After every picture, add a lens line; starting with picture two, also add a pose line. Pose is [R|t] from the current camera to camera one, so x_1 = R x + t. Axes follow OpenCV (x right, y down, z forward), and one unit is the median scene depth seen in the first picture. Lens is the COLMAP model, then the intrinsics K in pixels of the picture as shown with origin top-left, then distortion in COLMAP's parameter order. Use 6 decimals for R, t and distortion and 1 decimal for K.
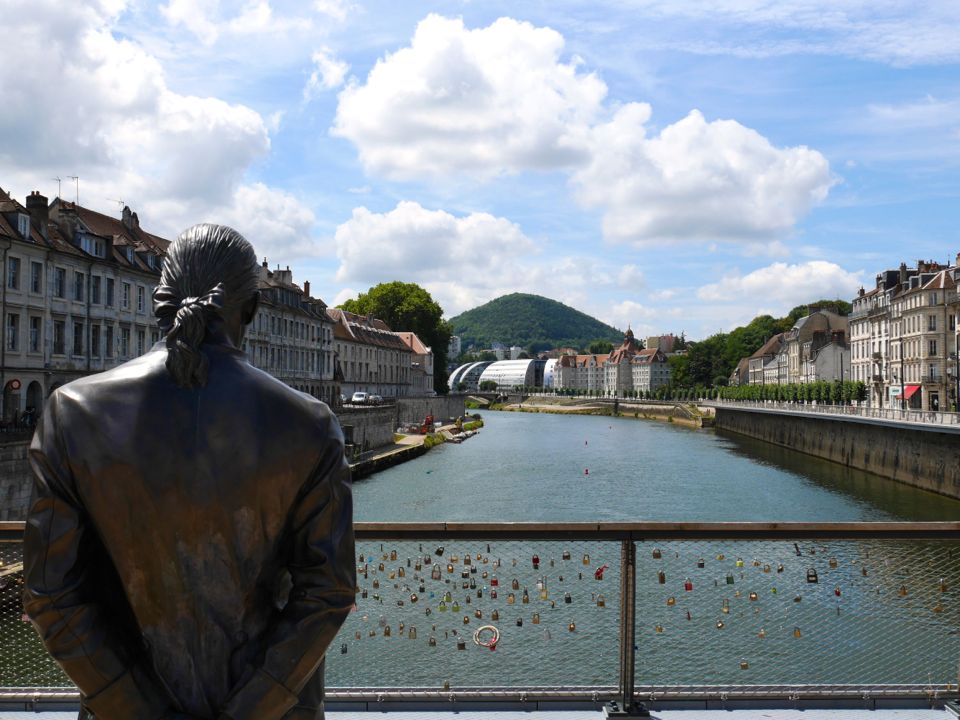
lens RADIAL K [[1116.8, 0, 480.0], [0, 1116.8, 360.0], [0, 0, 1]] dist [-0.002029, -0.002735]
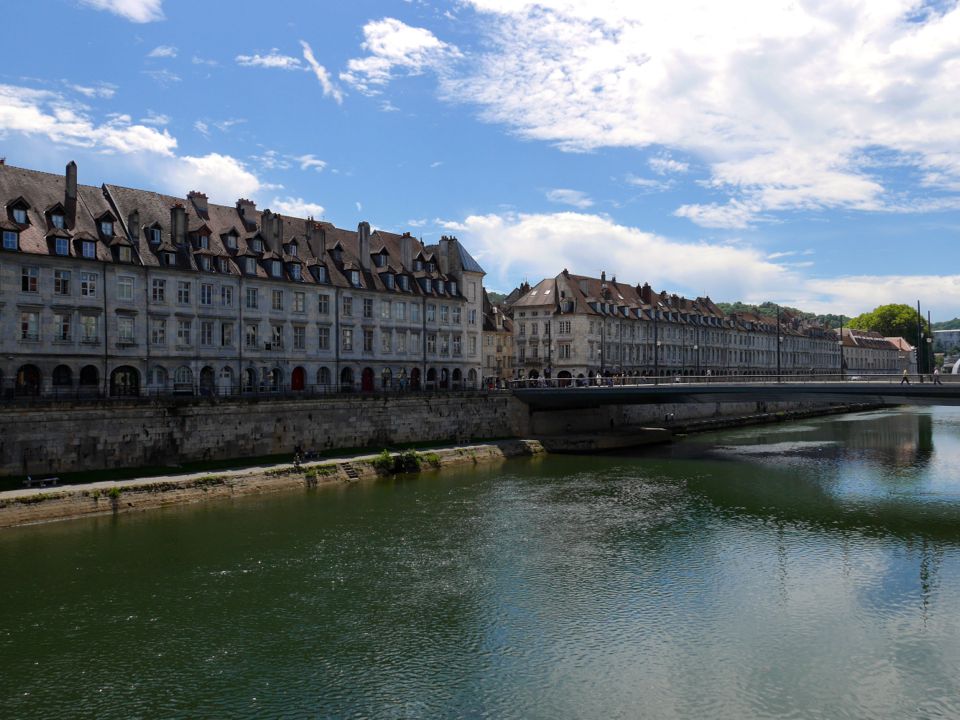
lens RADIAL K [[891.6, 0, 480.0], [0, 891.6, 360.0], [0, 0, 1]] dist [-0.008314, -0.003903]
pose [[0.858224, -0.021330, -0.512832, 0.099437], [0.025320, 0.999679, 0.000795, -0.011128], [0.512651, -0.013667, 0.858489, -0.540363]]
